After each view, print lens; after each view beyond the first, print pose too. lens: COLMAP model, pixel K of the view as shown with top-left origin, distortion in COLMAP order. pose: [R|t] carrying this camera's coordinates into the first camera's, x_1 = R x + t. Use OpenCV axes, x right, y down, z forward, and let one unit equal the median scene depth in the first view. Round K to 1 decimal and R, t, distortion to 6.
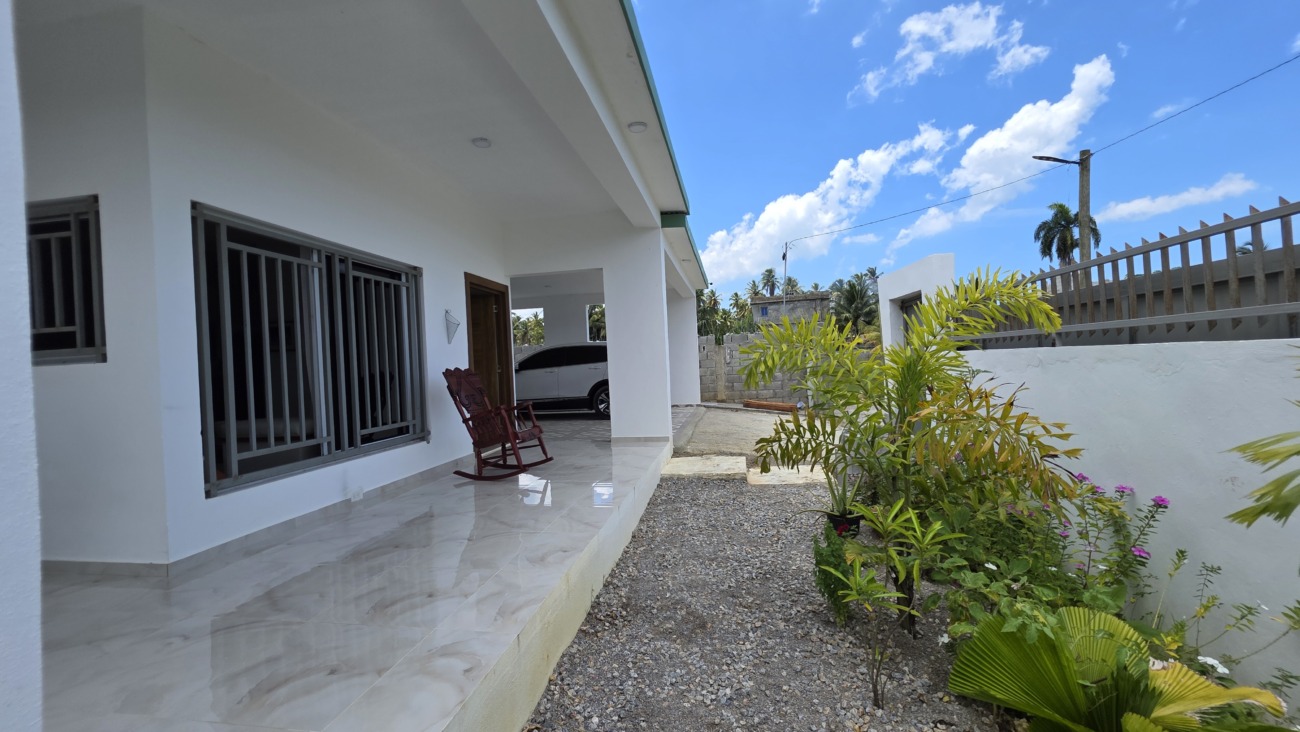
lens RADIAL K [[523.3, 0, 651.7], [0, 523.3, 365.8], [0, 0, 1]] dist [0.000309, 0.000028]
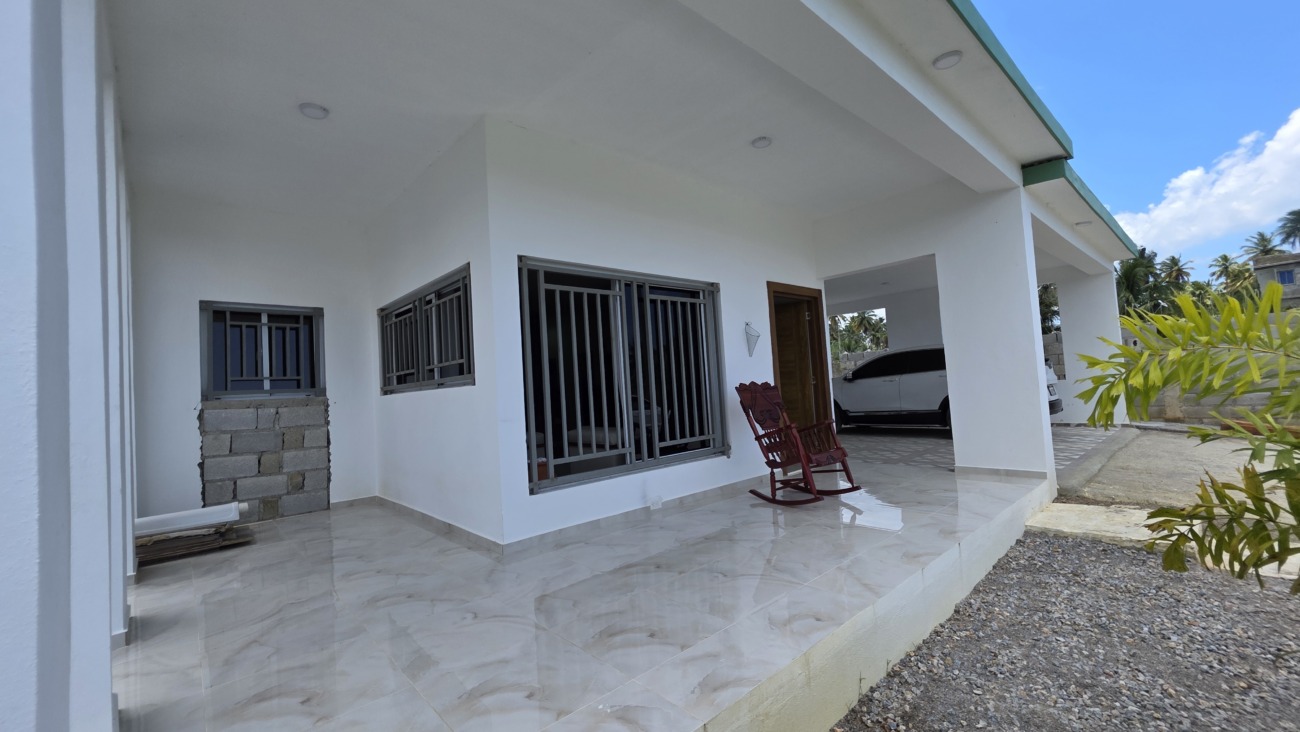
lens RADIAL K [[523.3, 0, 653.4], [0, 523.3, 363.1], [0, 0, 1]] dist [0.000309, 0.000028]
pose [[0.778082, -0.030624, -0.627416, 0.106058], [0.021654, 0.999525, -0.021932, -0.015627], [0.627789, 0.003479, 0.778376, 0.158837]]
